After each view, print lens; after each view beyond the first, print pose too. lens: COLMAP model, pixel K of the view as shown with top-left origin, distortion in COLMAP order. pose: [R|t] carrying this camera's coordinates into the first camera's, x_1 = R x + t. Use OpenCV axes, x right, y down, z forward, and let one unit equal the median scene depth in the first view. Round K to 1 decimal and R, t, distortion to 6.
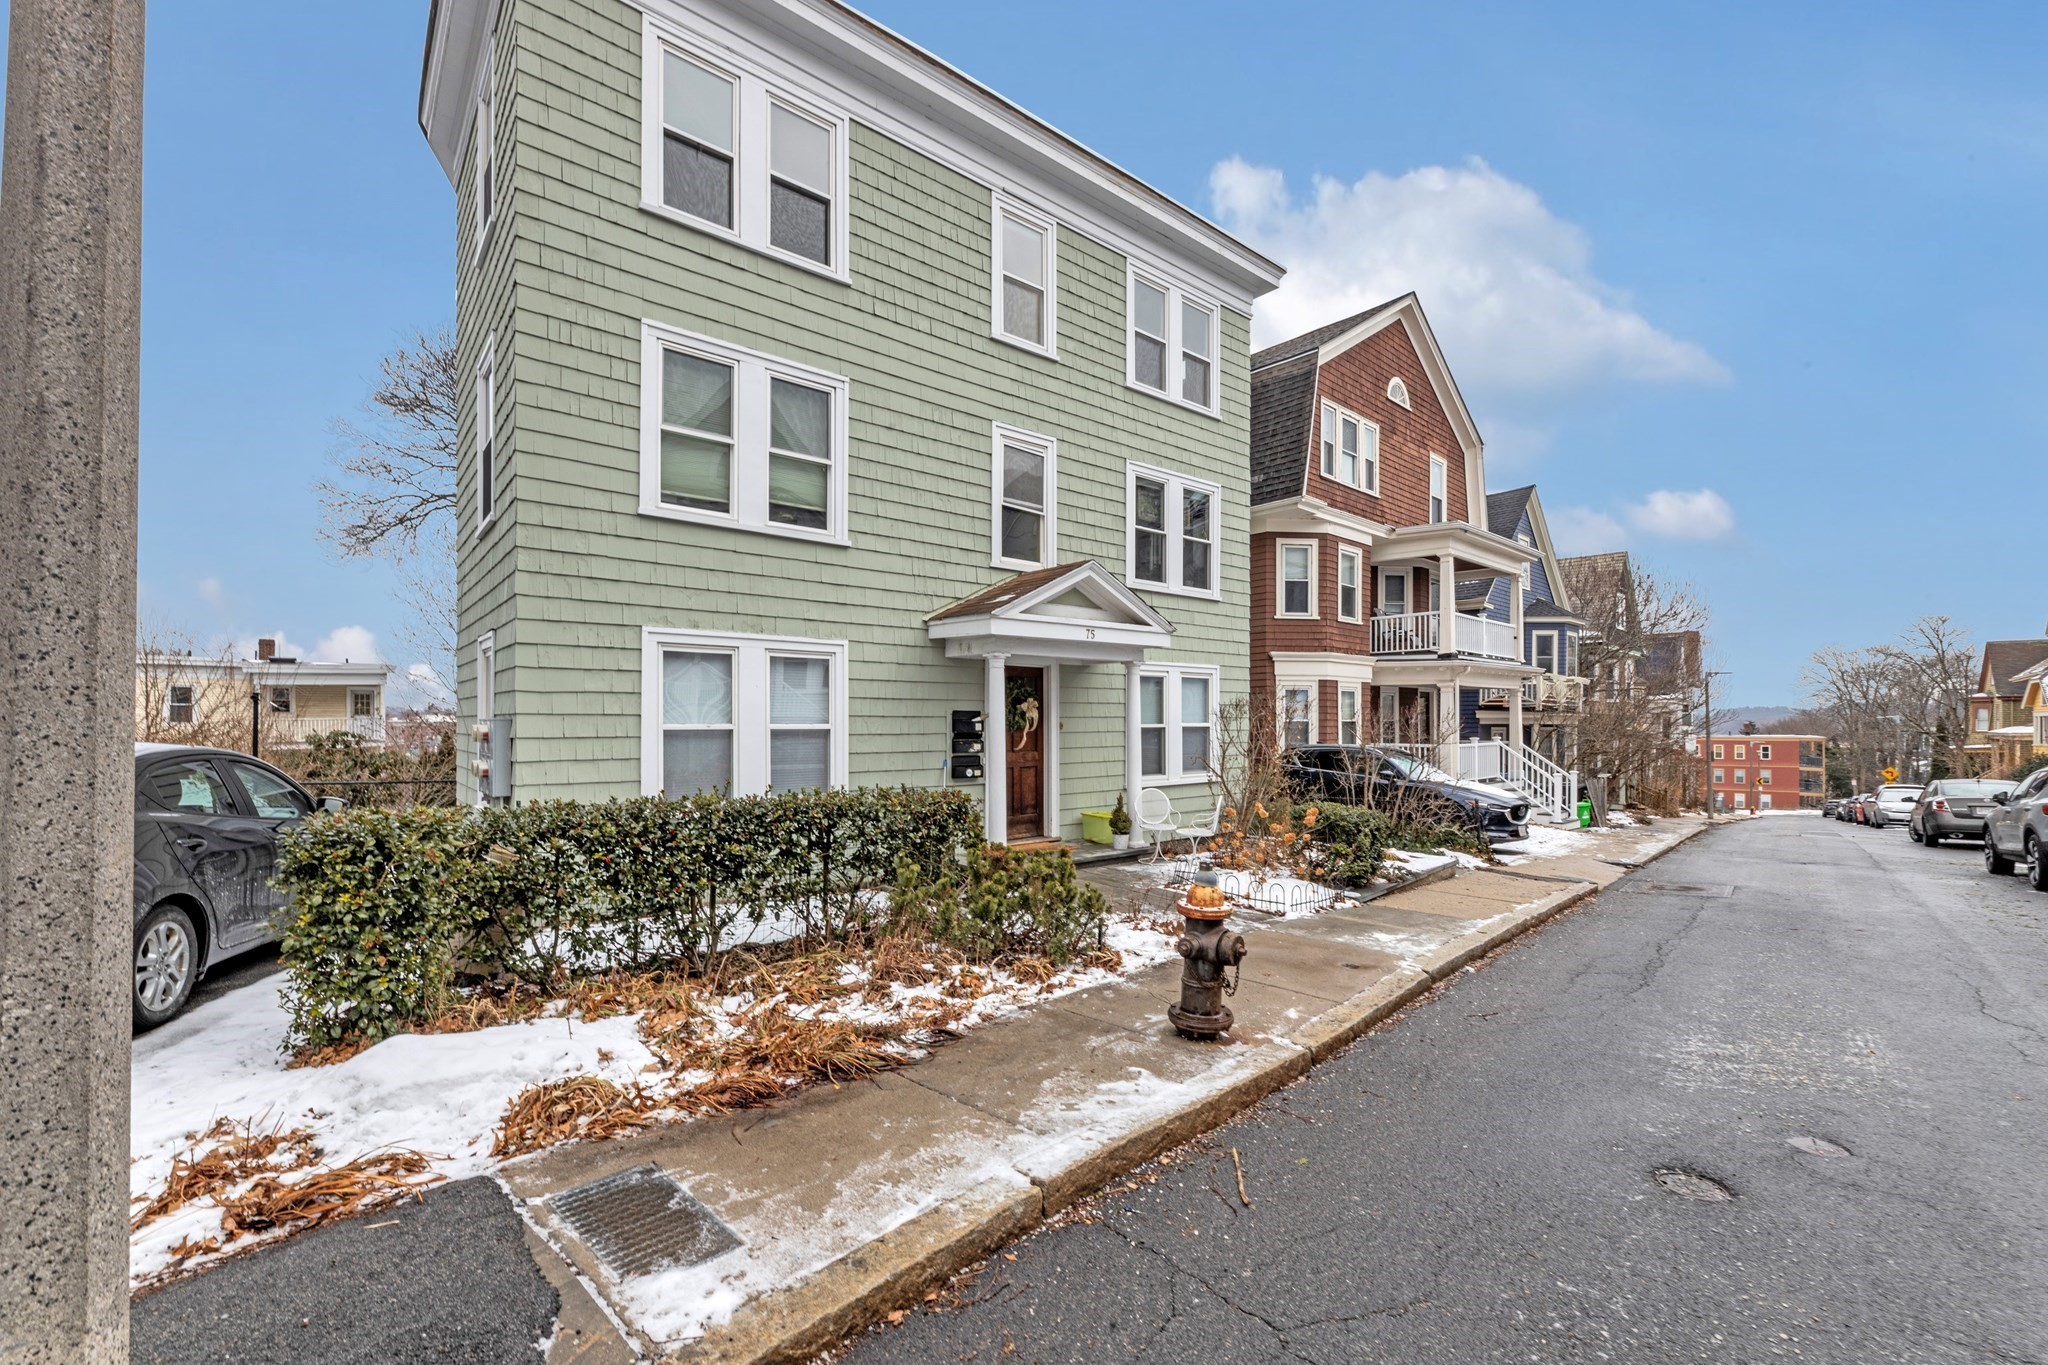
lens RADIAL K [[847.1, 0, 1027.0], [0, 847.1, 725.7], [0, 0, 1]] dist [-0.000573, 0.000001]
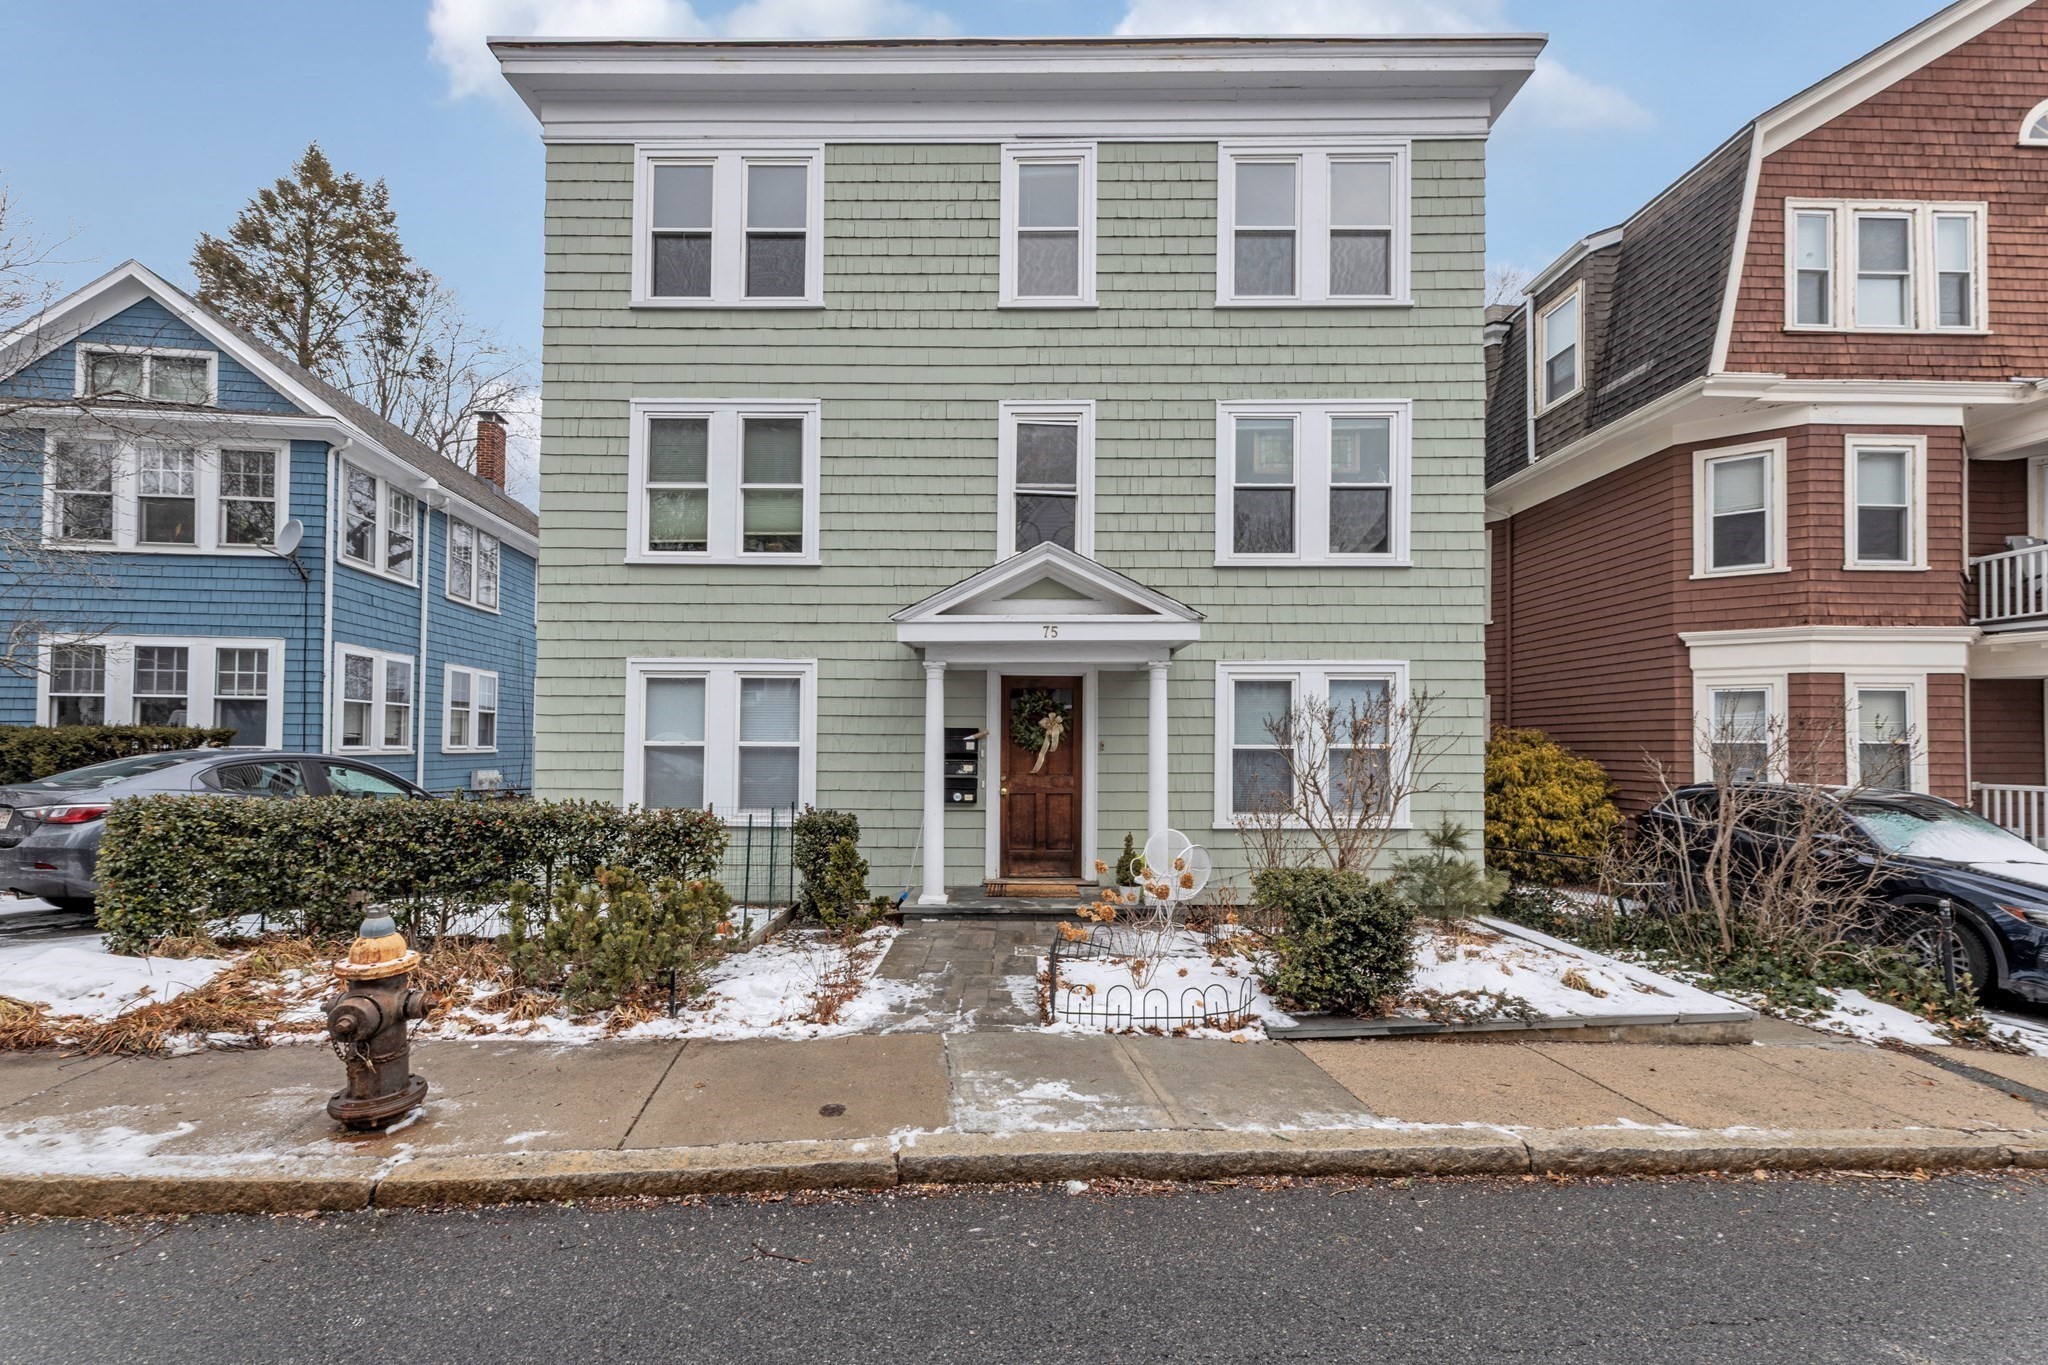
lens RADIAL K [[828.2, 0, 1003.2], [0, 828.2, 735.1], [0, 0, 1]] dist [0.000258, 0.000327]
pose [[0.760906, -0.004085, -0.648849, 0.528430], [-0.006990, 0.999871, -0.014491, 0.002500], [0.648824, 0.015562, 0.760779, 0.352443]]
